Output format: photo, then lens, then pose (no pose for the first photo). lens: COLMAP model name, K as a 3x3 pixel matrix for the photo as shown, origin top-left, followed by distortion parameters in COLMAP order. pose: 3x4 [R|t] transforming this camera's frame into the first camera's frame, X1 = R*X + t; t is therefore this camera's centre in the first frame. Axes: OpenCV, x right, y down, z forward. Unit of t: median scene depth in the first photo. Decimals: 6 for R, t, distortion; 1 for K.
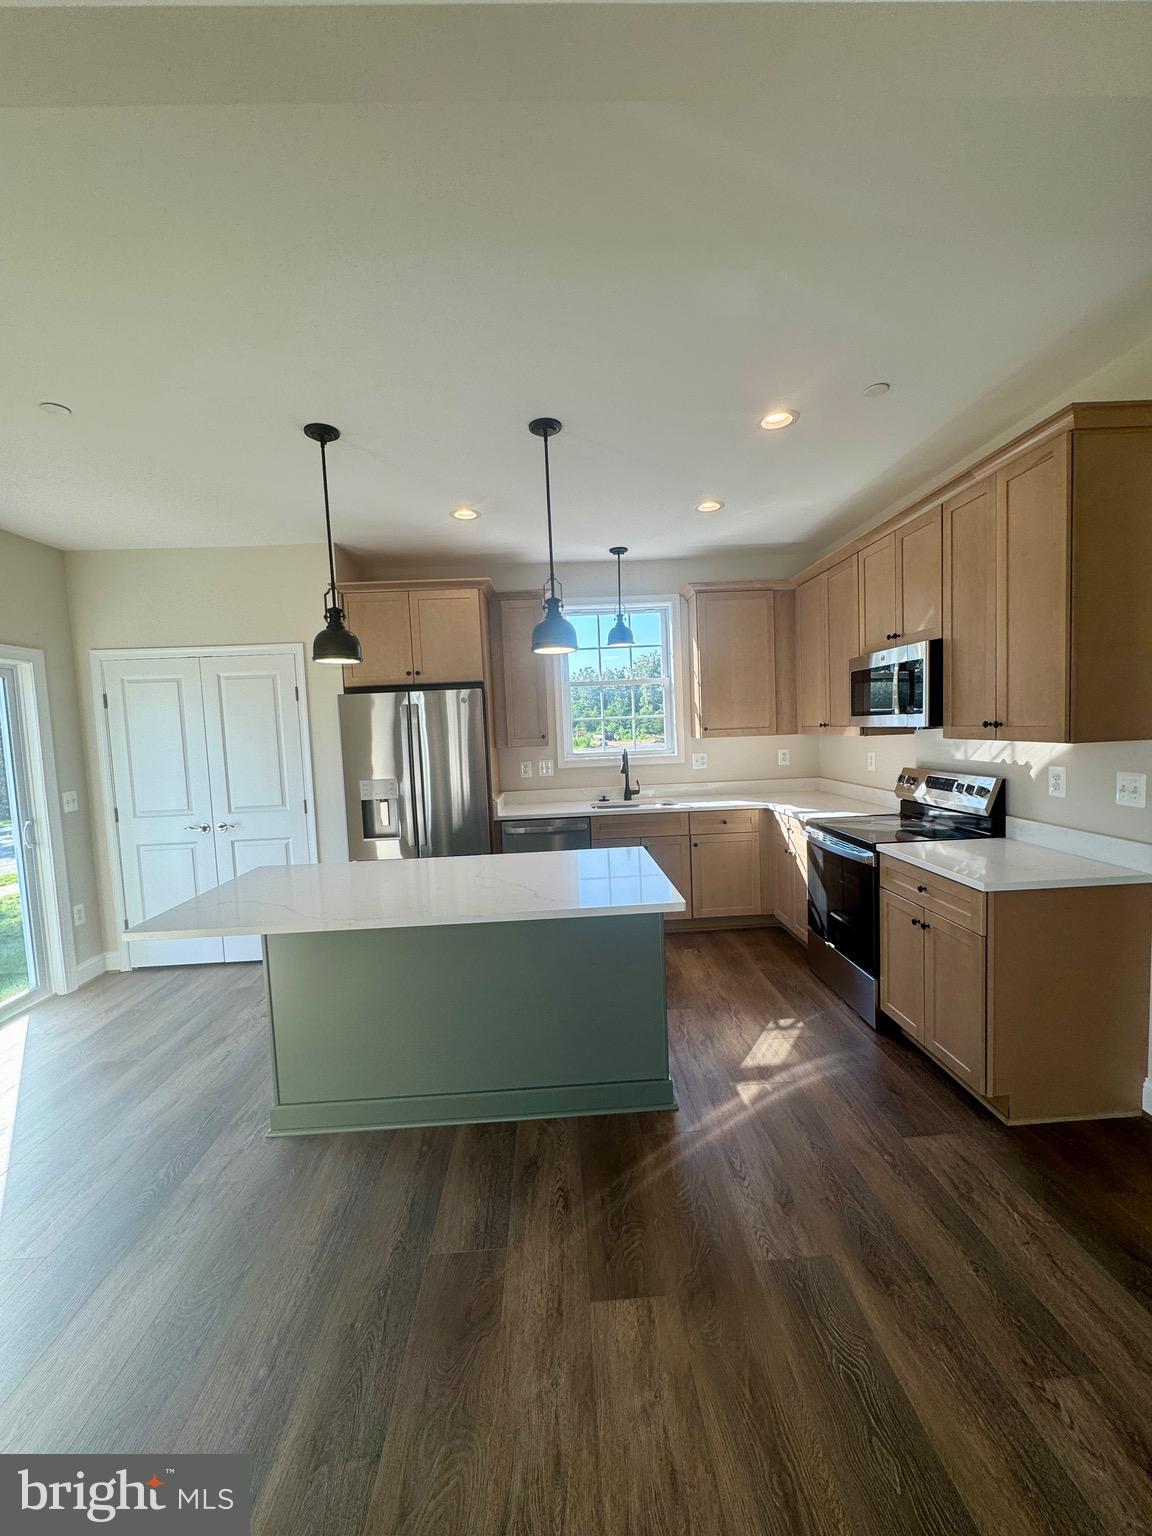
lens RADIAL K [[616.5, 0, 582.1], [0, 616.5, 777.0], [0, 0, 1]] dist [-0.003716, 0.000519]
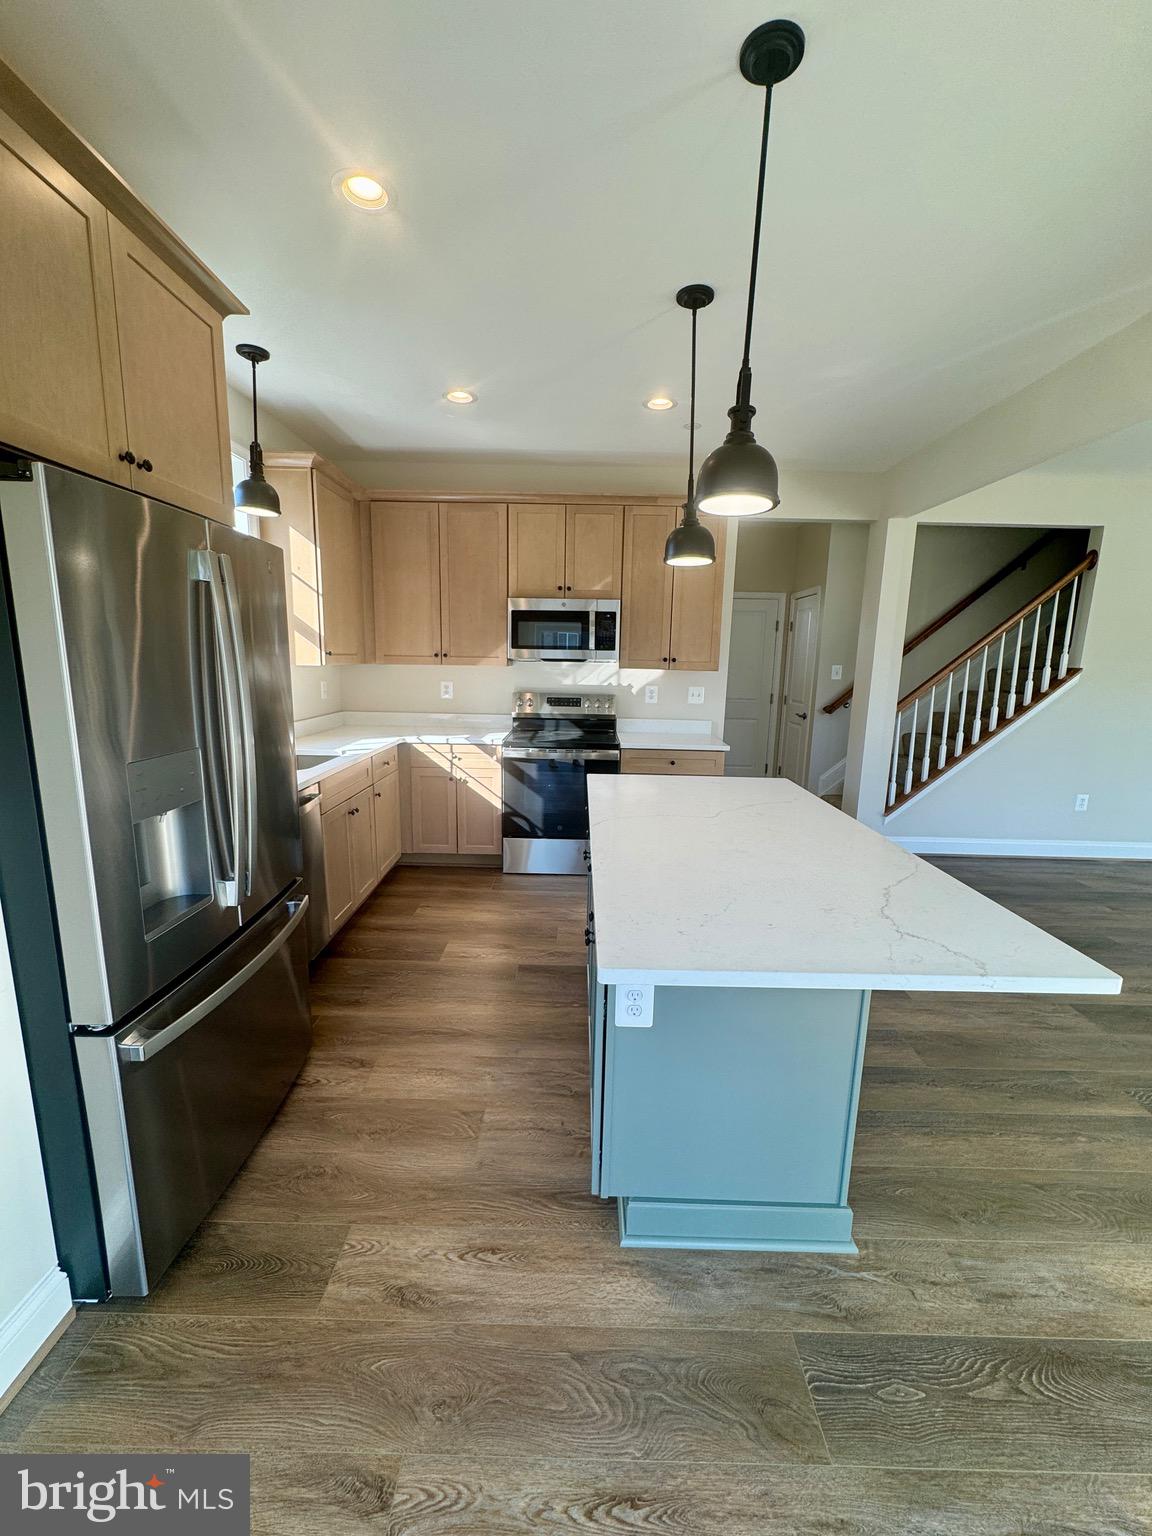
lens RADIAL K [[616.5, 0, 587.9], [0, 616.5, 761.7], [0, 0, 1]] dist [-0.003716, 0.000519]
pose [[0.044261, -0.113727, 0.992526, -0.730787], [0.061808, 0.991908, 0.110900, -0.005882], [-0.997106, 0.056438, 0.050932, 0.804597]]
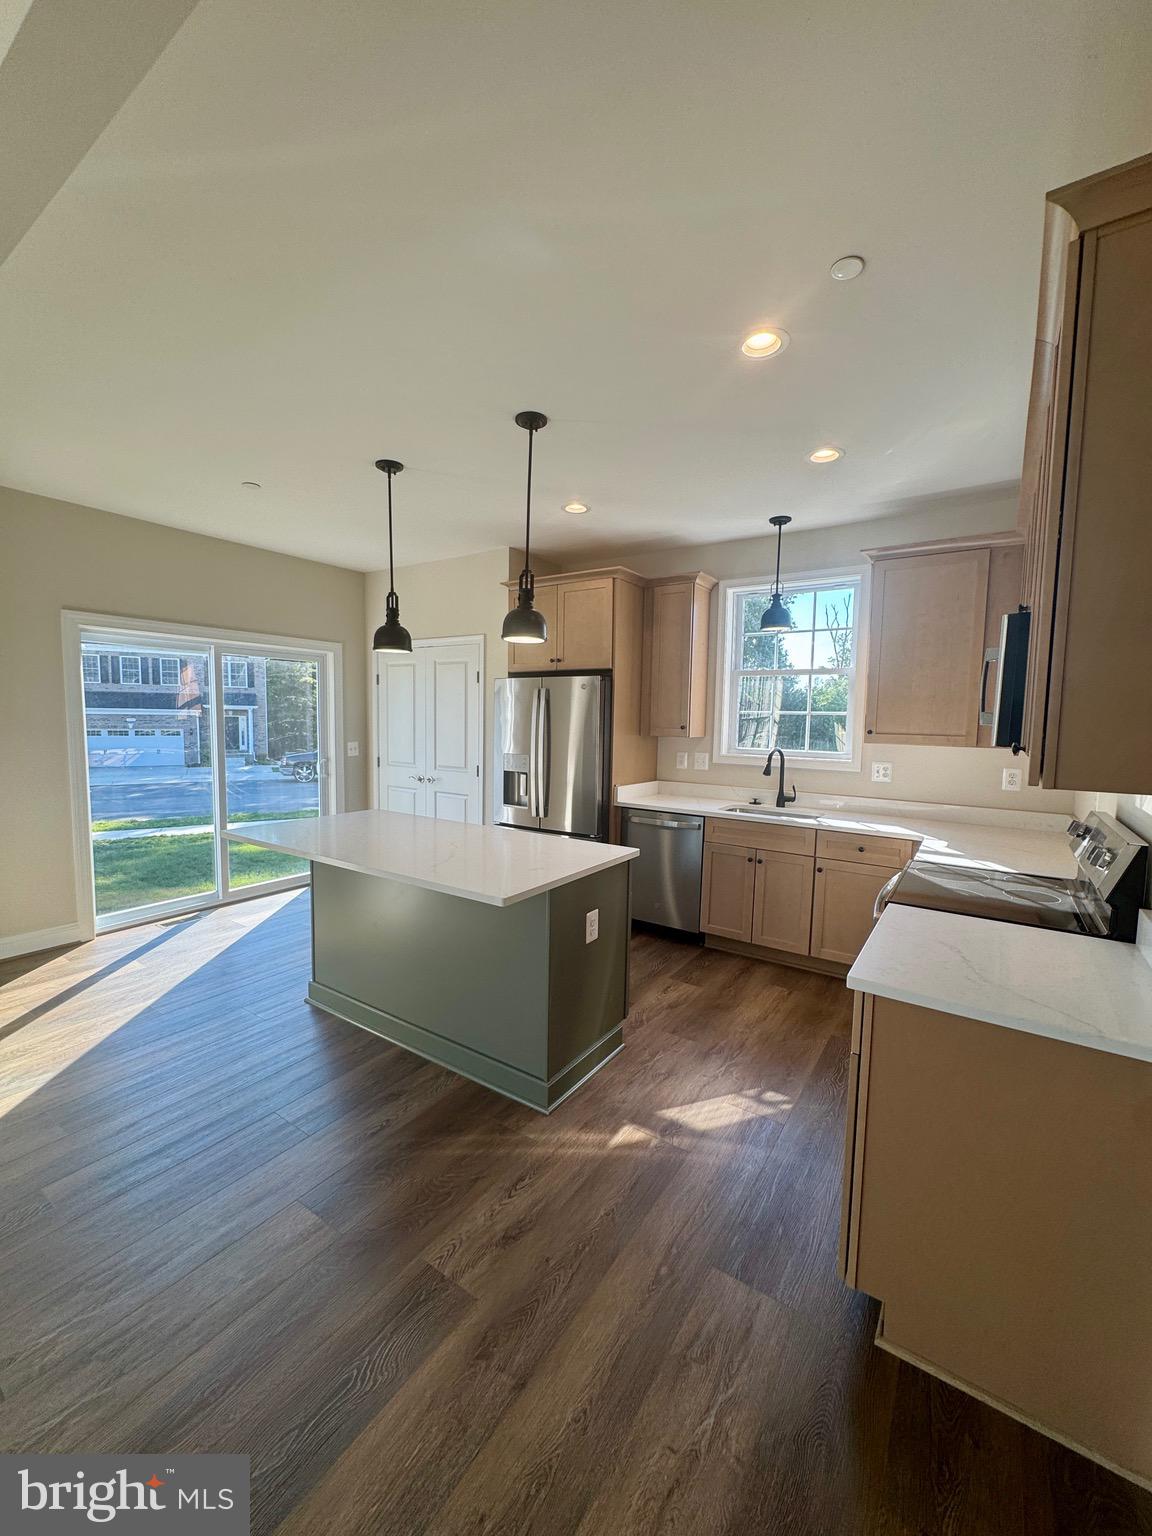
lens RADIAL K [[616.5, 0, 574.3], [0, 616.5, 776.6], [0, 0, 1]] dist [-0.003716, 0.000519]
pose [[0.798844, 0.116693, -0.590112, 0.478214], [-0.104151, 0.993019, 0.055376, -0.032041], [0.592454, 0.017224, 0.805420, 0.162833]]
